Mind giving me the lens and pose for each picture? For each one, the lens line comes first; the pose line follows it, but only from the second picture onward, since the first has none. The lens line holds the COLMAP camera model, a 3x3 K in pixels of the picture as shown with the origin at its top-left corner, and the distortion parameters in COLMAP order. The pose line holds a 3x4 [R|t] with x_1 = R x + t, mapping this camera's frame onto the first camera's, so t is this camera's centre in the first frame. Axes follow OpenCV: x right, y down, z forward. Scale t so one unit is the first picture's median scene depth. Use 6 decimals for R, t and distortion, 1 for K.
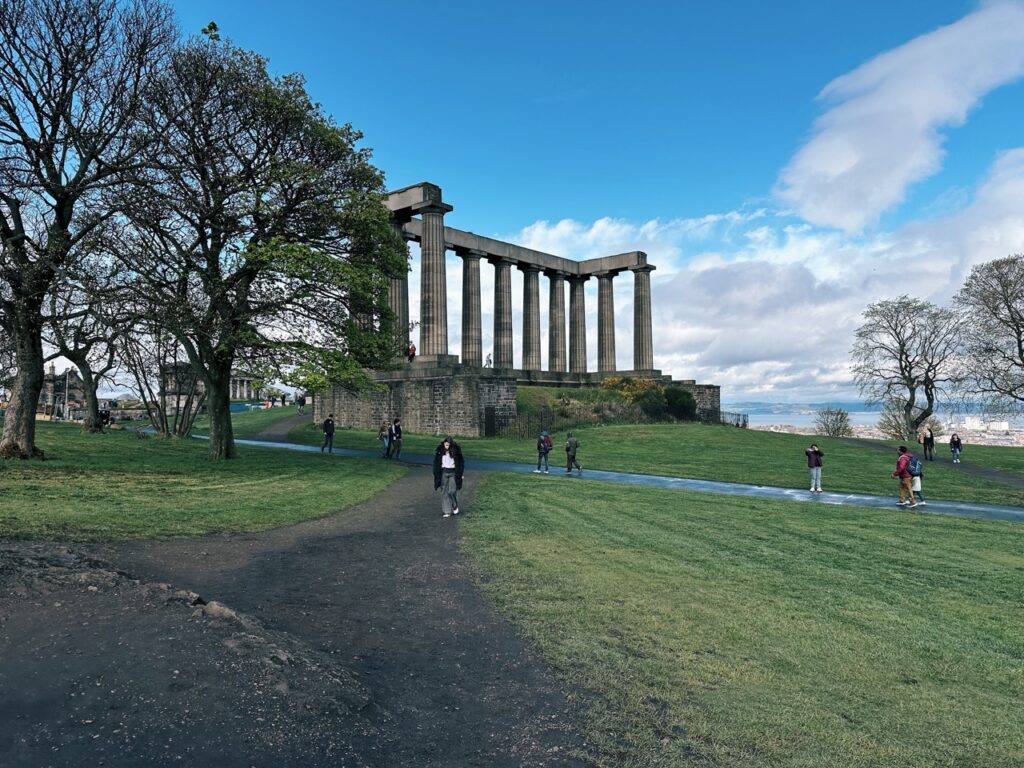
lens RADIAL K [[702.4, 0, 510.3], [0, 702.4, 392.8], [0, 0, 1]] dist [0.119214, -0.162773]
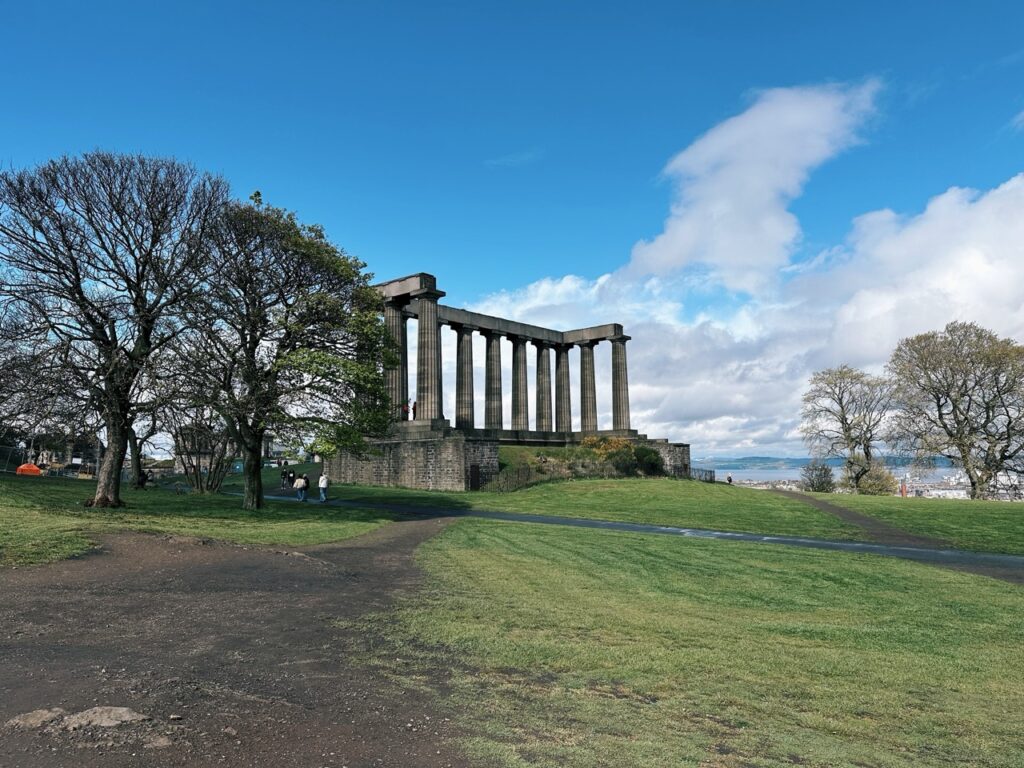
lens RADIAL K [[702.4, 0, 510.3], [0, 702.4, 392.8], [0, 0, 1]] dist [0.119214, -0.162773]
pose [[0.999945, -0.005944, -0.008693, 0.027841], [0.005245, 0.996913, -0.078341, -0.004945], [0.009131, 0.078291, 0.996889, -0.116164]]
